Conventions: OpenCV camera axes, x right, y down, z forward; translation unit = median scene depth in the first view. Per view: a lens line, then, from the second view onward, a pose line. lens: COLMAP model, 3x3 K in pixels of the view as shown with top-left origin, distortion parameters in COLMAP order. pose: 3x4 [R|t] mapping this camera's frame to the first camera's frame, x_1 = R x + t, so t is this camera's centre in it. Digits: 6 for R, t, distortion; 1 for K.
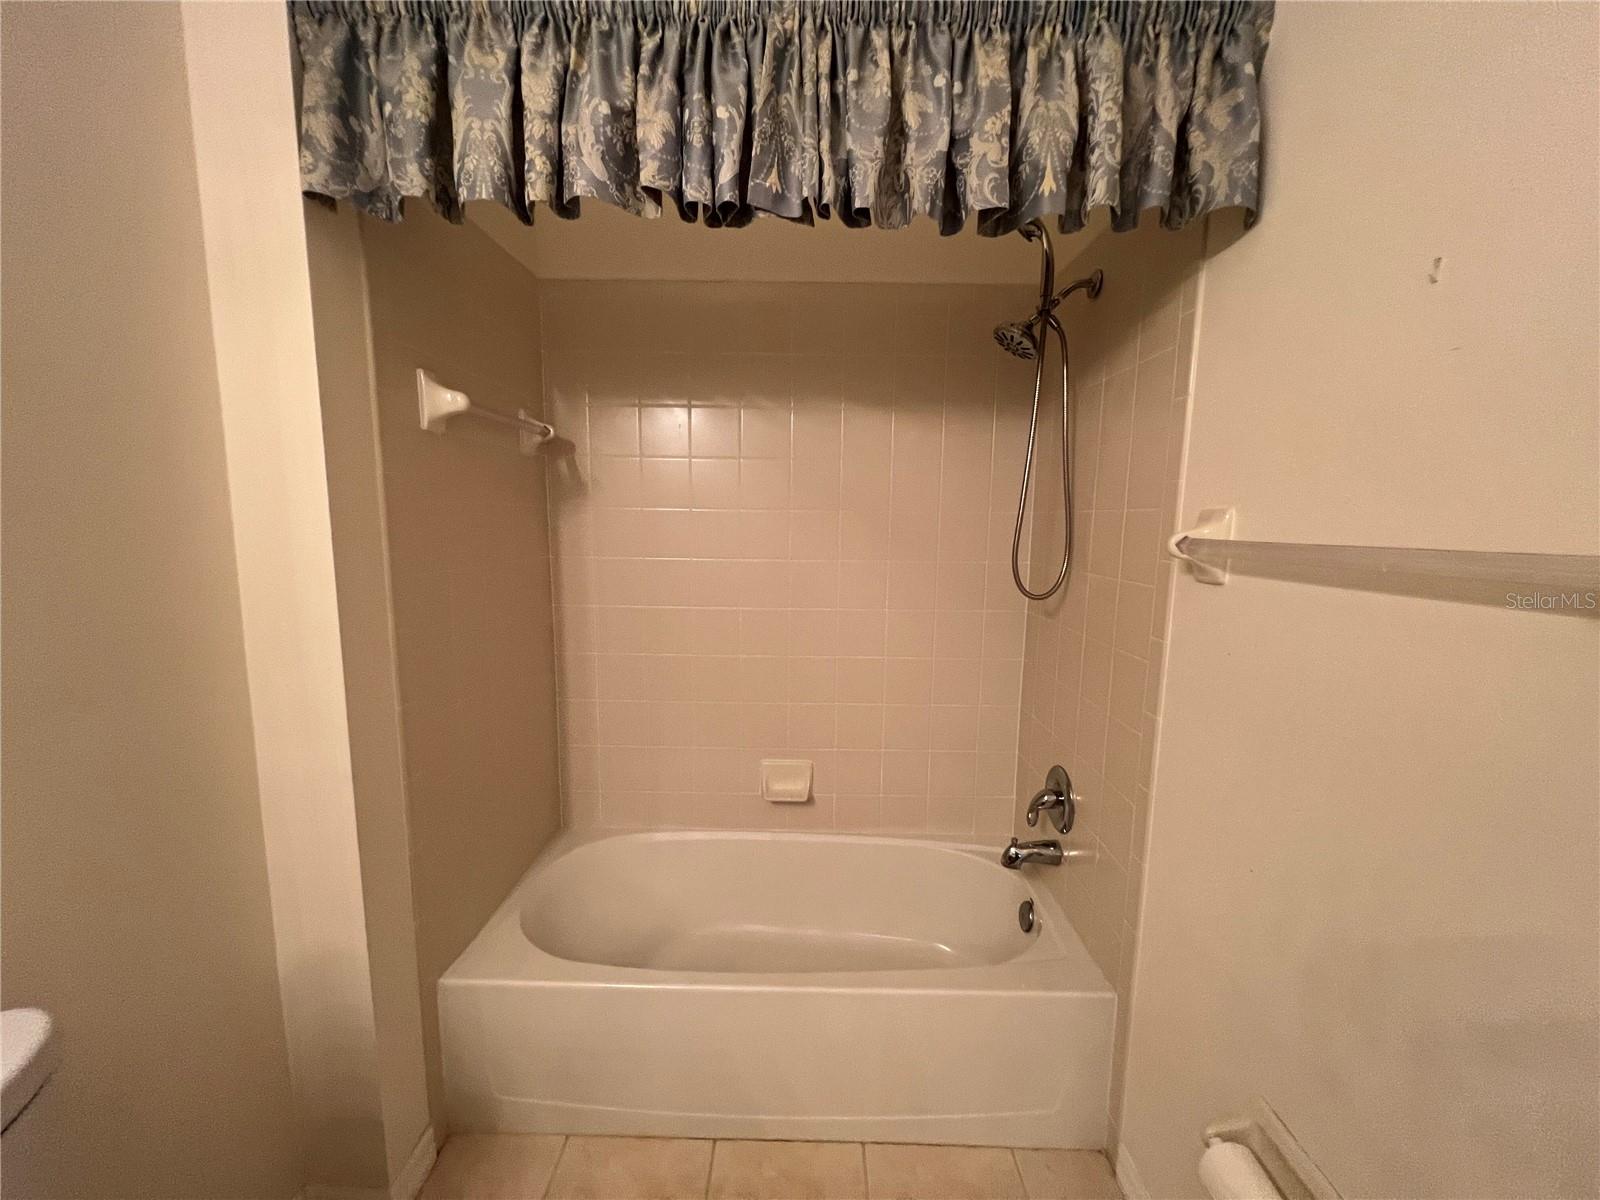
lens RADIAL K [[640.8, 0, 800.8], [0, 640.8, 604.3], [0, 0, 1]] dist [-0.001510, 0.000012]
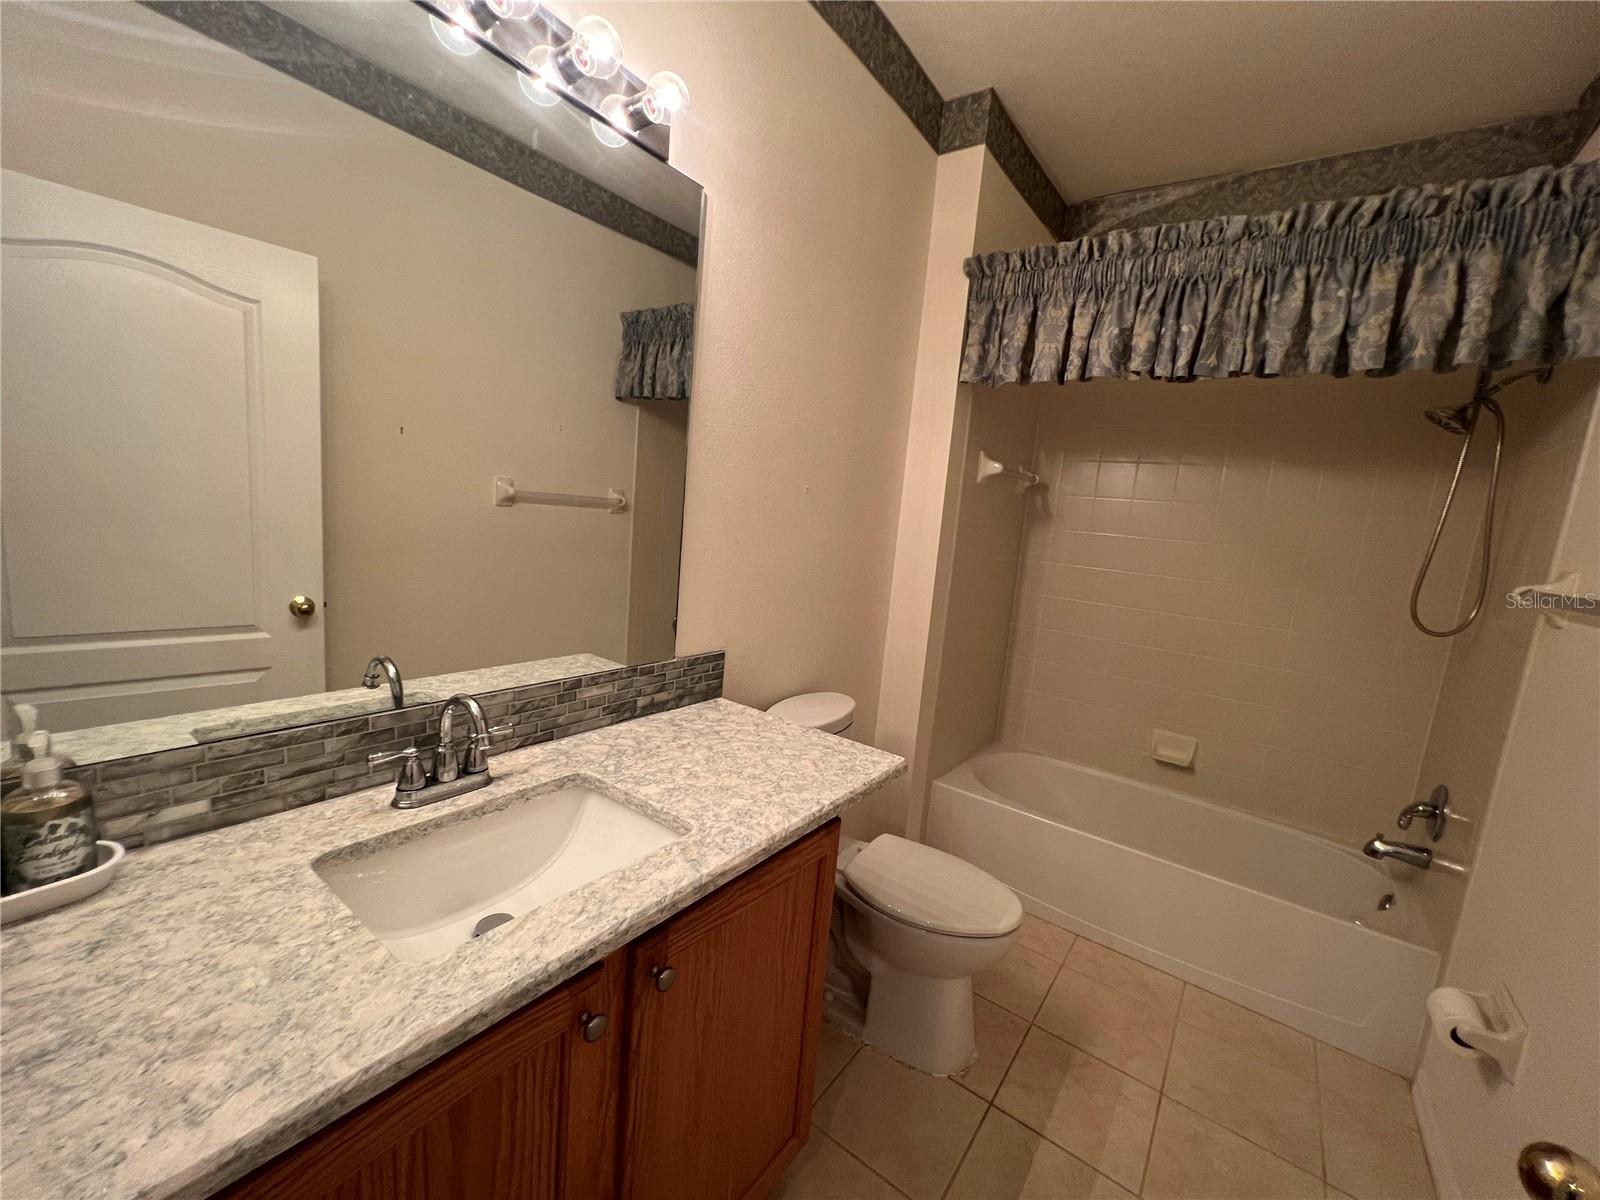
lens RADIAL K [[641.5, 0, 801.2], [0, 641.5, 603.5], [0, 0, 1]] dist [-0.001675, 0.000125]
pose [[0.807784, 0.141952, -0.572132, 0.150759], [-0.153655, 0.987724, 0.028122, 0.133296], [0.569101, 0.065194, 0.819679, -1.076760]]
